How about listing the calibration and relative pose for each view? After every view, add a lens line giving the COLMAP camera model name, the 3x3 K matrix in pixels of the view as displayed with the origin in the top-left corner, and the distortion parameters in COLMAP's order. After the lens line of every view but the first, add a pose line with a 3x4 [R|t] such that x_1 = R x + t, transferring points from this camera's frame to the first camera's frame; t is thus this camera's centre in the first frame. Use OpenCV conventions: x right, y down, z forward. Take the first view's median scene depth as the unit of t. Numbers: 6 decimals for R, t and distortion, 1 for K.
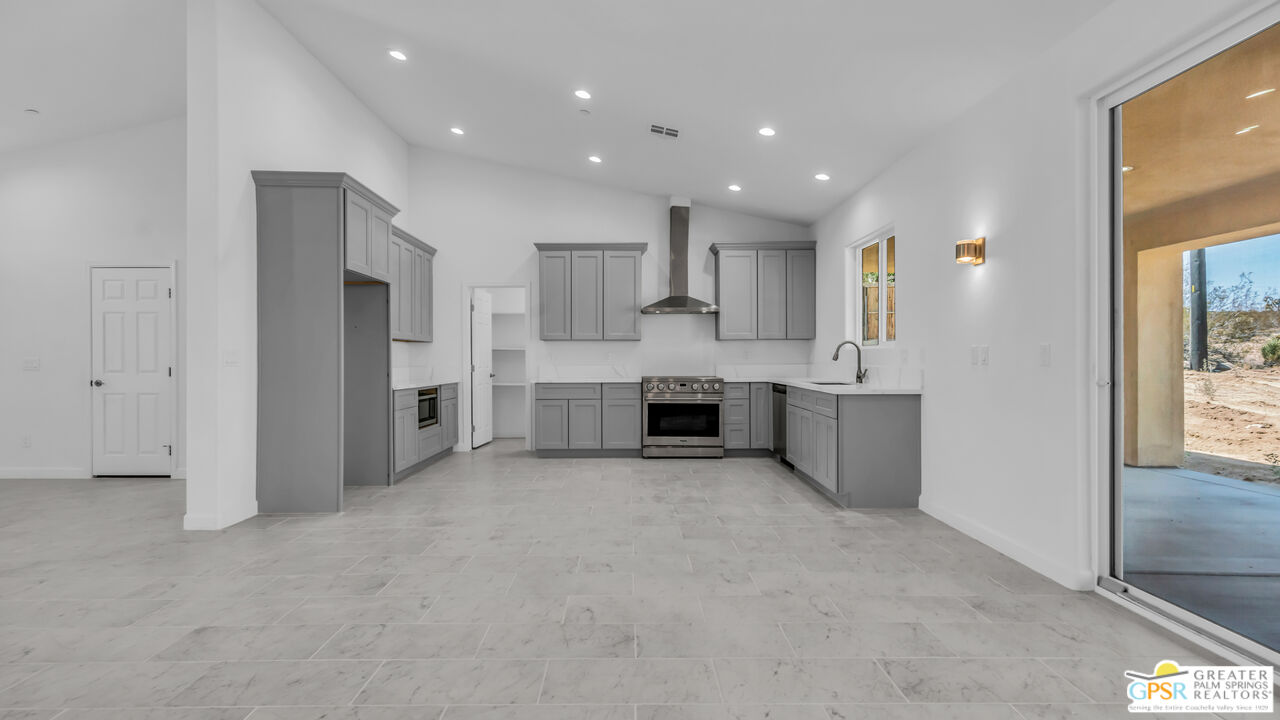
lens RADIAL K [[633.0, 0, 639.6], [0, 633.0, 358.2], [0, 0, 1]] dist [0.008892, 0.000388]
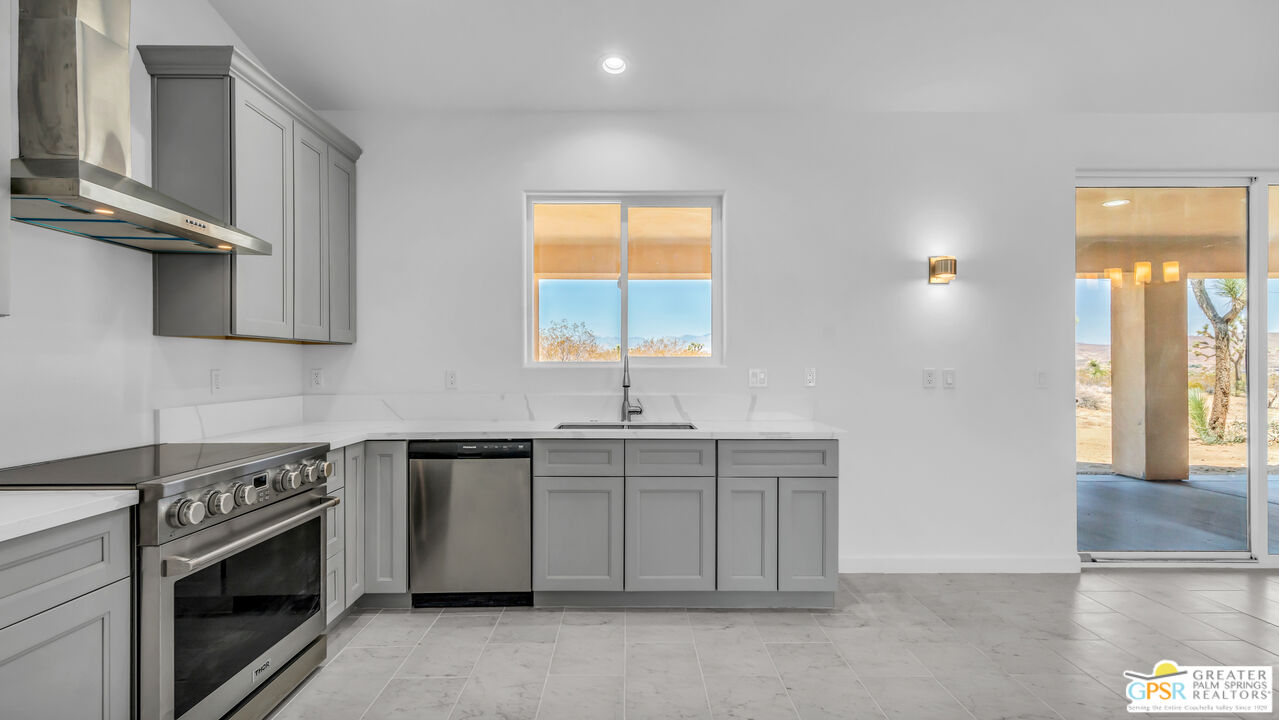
lens RADIAL K [[632.5, 0, 638.6], [0, 632.5, 363.7], [0, 0, 1]] dist [0.008892, 0.000388]
pose [[-0.004243, 0.004502, 0.999981, -0.293286], [-0.000573, 0.999990, -0.004504, -0.015912], [-0.999991, -0.000592, -0.004241, 1.026096]]
